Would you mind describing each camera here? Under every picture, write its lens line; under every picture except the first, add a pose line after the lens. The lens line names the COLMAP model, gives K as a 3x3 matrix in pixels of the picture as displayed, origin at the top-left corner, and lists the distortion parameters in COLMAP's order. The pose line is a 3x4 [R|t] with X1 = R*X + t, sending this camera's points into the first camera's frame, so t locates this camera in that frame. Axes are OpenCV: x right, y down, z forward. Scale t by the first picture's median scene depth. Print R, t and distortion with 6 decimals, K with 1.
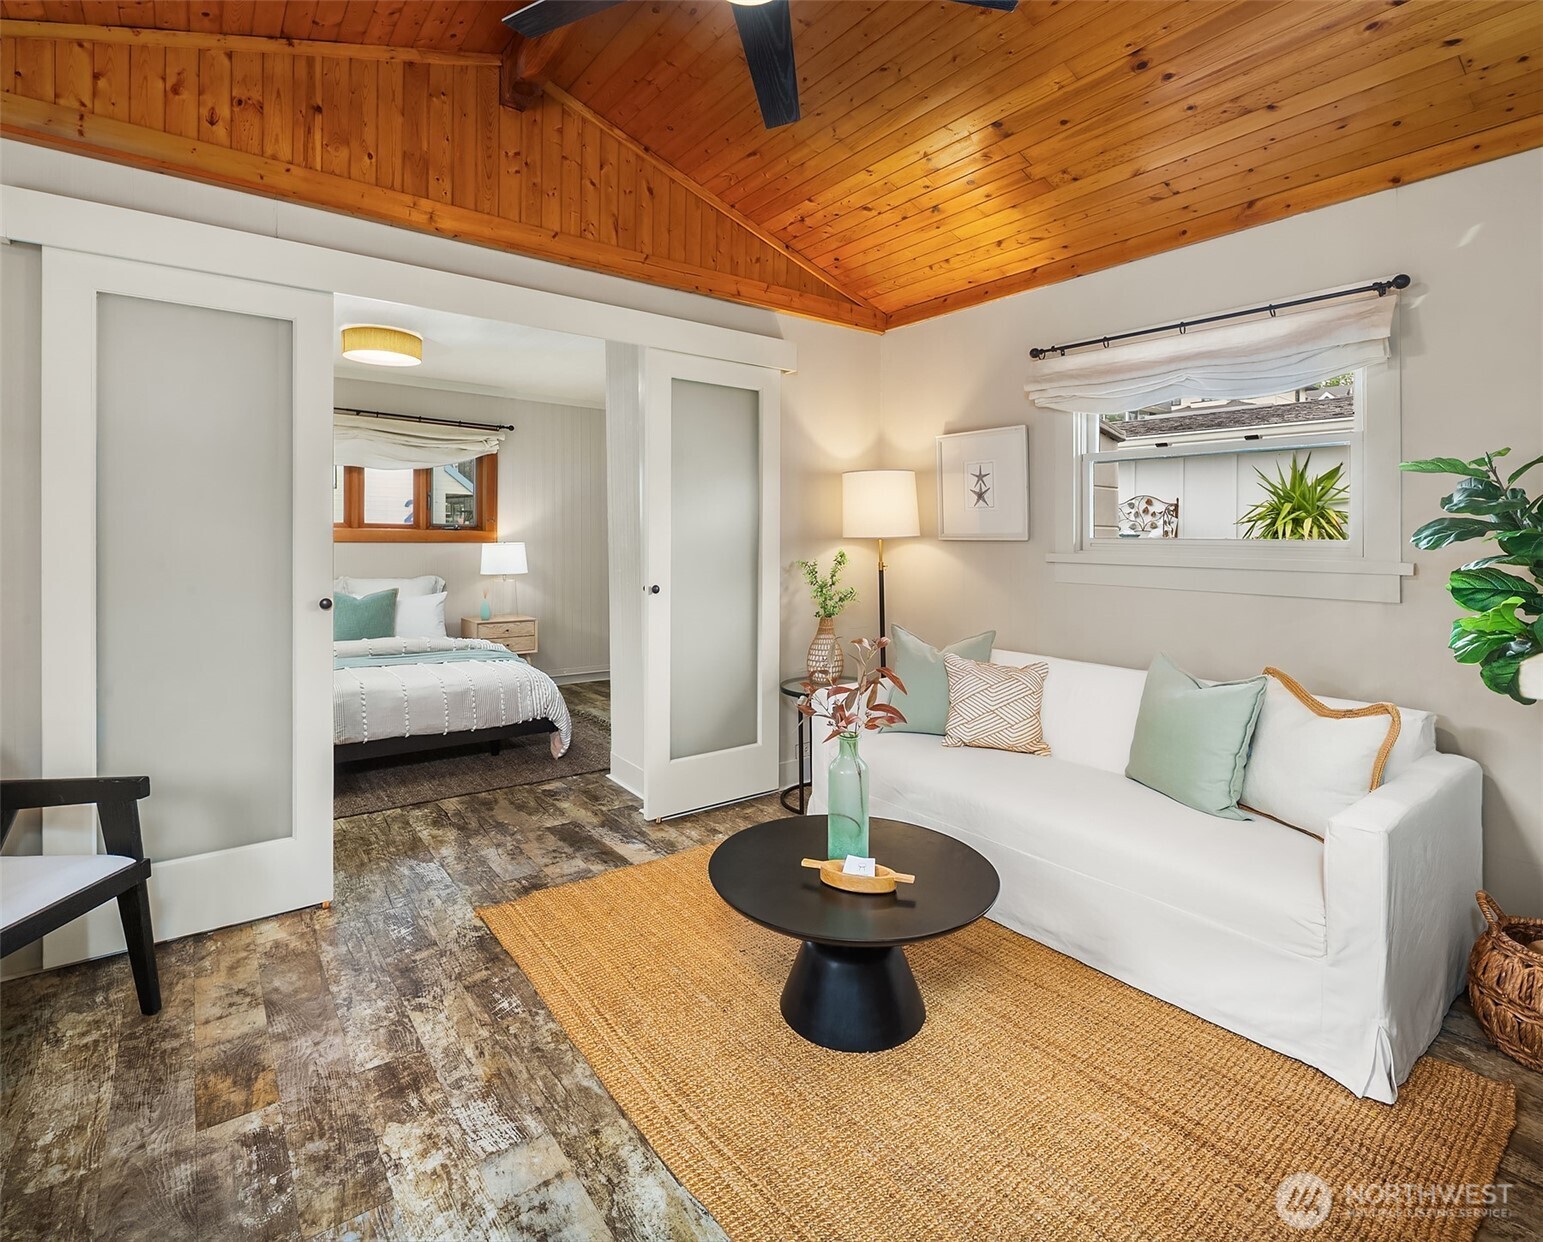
lens RADIAL K [[759.7, 0, 764.7], [0, 759.7, 521.8], [0, 0, 1]] dist [-0.000521, -0.003353]
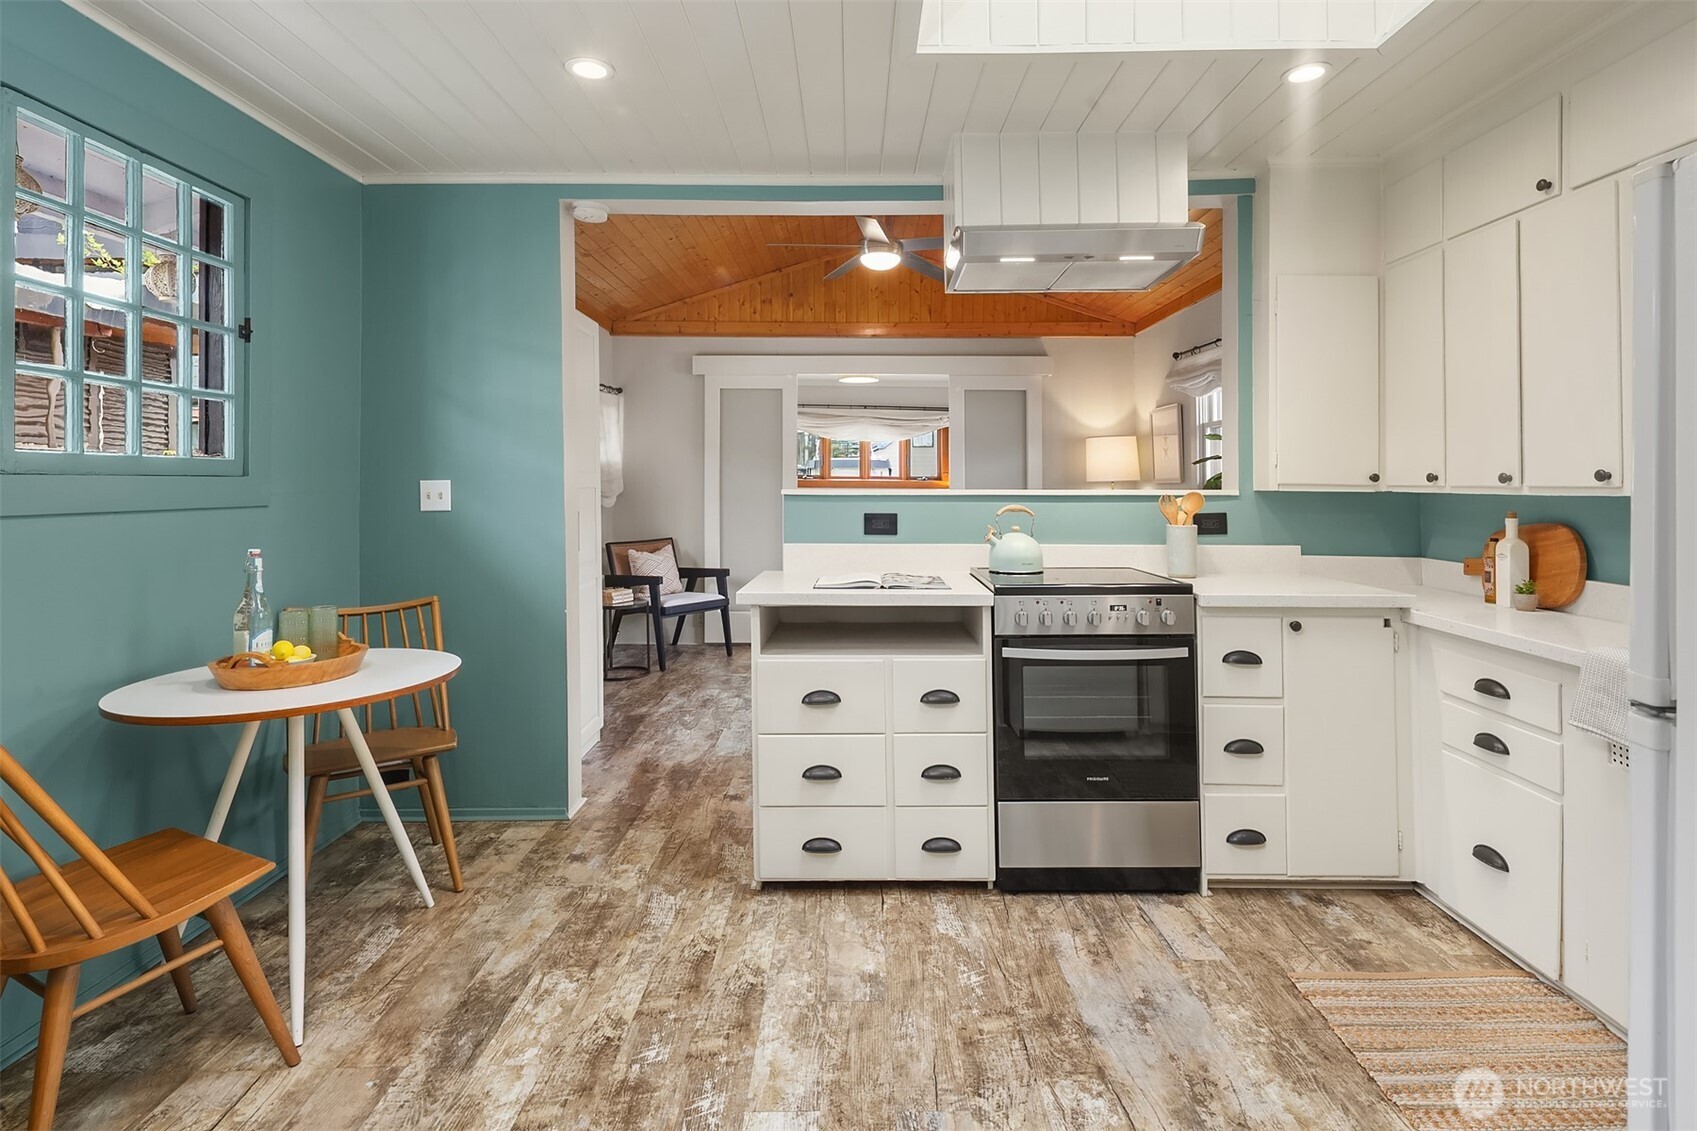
lens RADIAL K [[835.1, 0, 851.8], [0, 835.1, 445.2], [0, 0, 1]] dist [0.006124, -0.003425]
pose [[0.797823, -0.031877, -0.602049, 0.932193], [0.011516, 0.999225, -0.037645, 0.006350], [0.602782, 0.023101, 0.797572, -0.767479]]
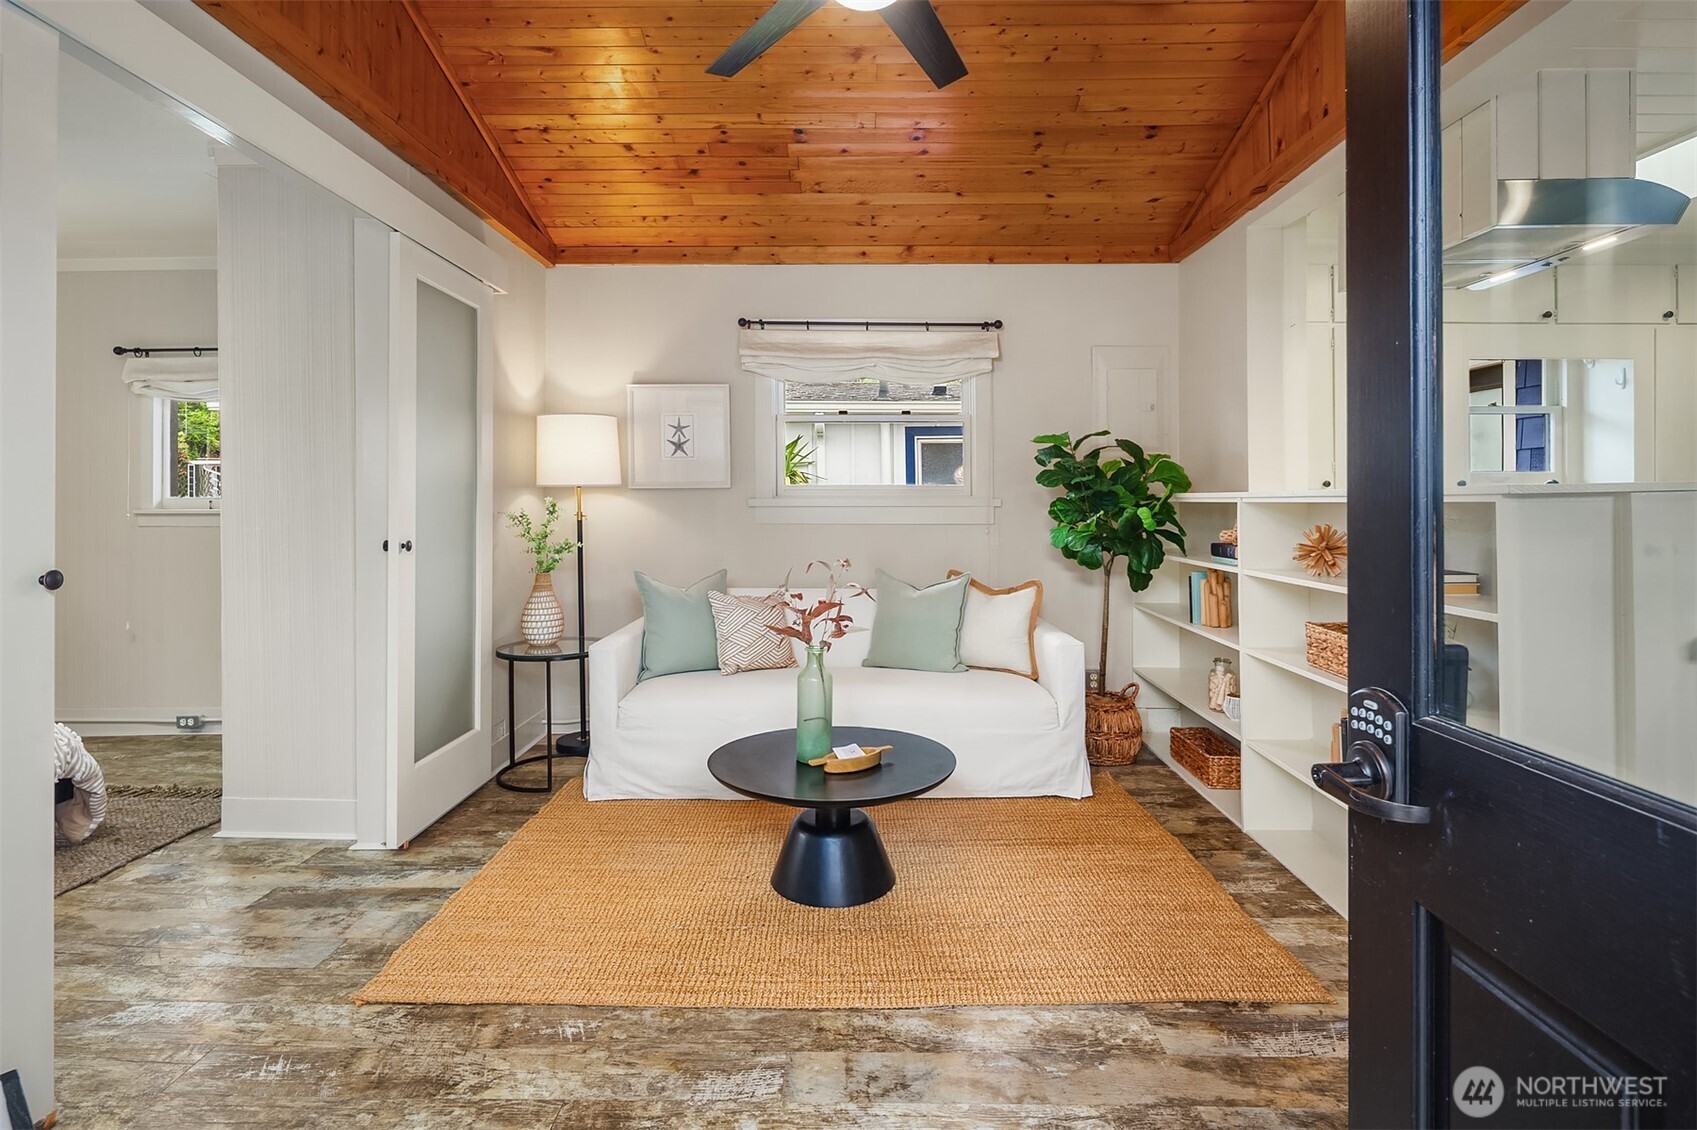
lens RADIAL K [[835.1, 0, 831.3], [0, 835.1, 478.8], [0, 0, 1]] dist [0.006124, -0.003425]
pose [[0.618234, 0.017049, 0.785809, -0.608620], [-0.008512, 0.999851, -0.014996, 0.032192], [-0.785948, 0.002582, 0.618287, 0.144552]]
